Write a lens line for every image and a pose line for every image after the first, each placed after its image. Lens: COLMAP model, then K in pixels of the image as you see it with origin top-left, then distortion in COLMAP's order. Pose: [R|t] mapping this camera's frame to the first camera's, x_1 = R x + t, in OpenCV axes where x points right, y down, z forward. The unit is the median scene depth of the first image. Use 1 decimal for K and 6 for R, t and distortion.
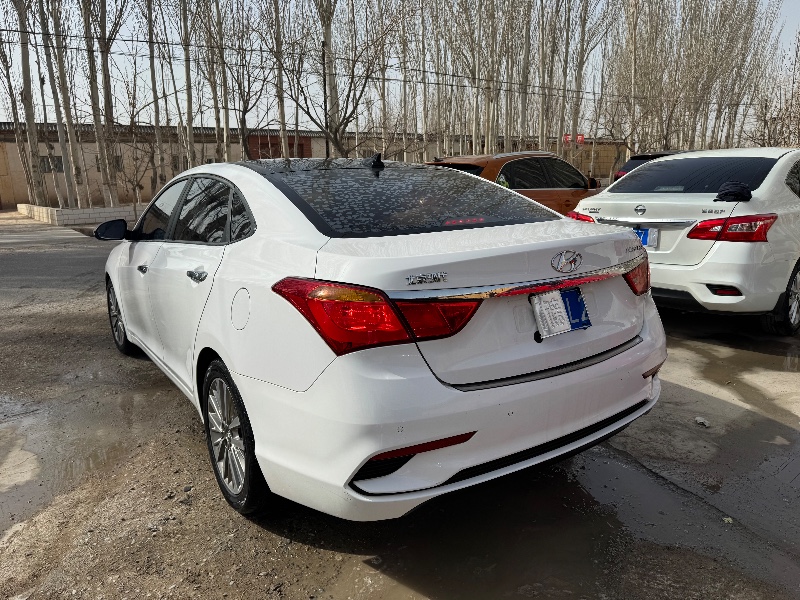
lens RADIAL K [[543.0, 0, 387.6], [0, 543.0, 311.2], [0, 0, 1]] dist [0.053852, -0.063977]
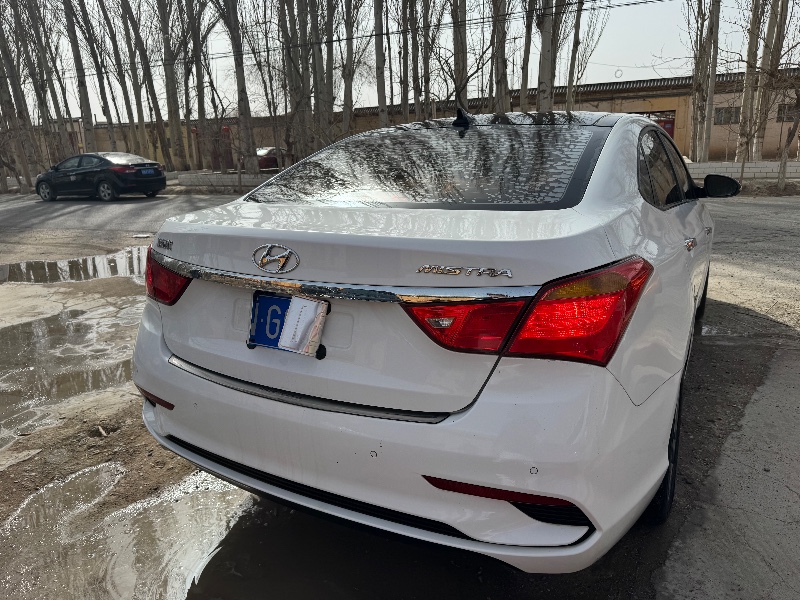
lens RADIAL K [[543.0, 0, 387.6], [0, 543.0, 311.2], [0, 0, 1]] dist [0.053852, -0.063977]
pose [[0.472680, 0.259186, -0.842257, 0.845857], [-0.191661, 0.963127, 0.188819, -0.155183], [0.860140, 0.072177, 0.504926, 0.604399]]
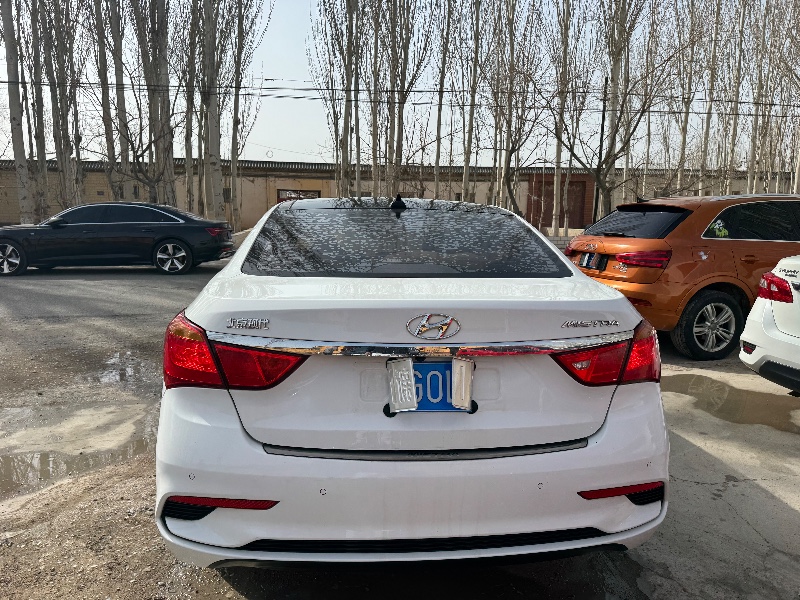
lens RADIAL K [[543.0, 0, 387.6], [0, 543.0, 311.2], [0, 0, 1]] dist [0.053852, -0.063977]
pose [[0.883520, 0.116452, -0.453687, 0.509068], [-0.145371, 0.988944, -0.029258, -0.064208], [0.445264, 0.091803, 0.890681, 0.186440]]
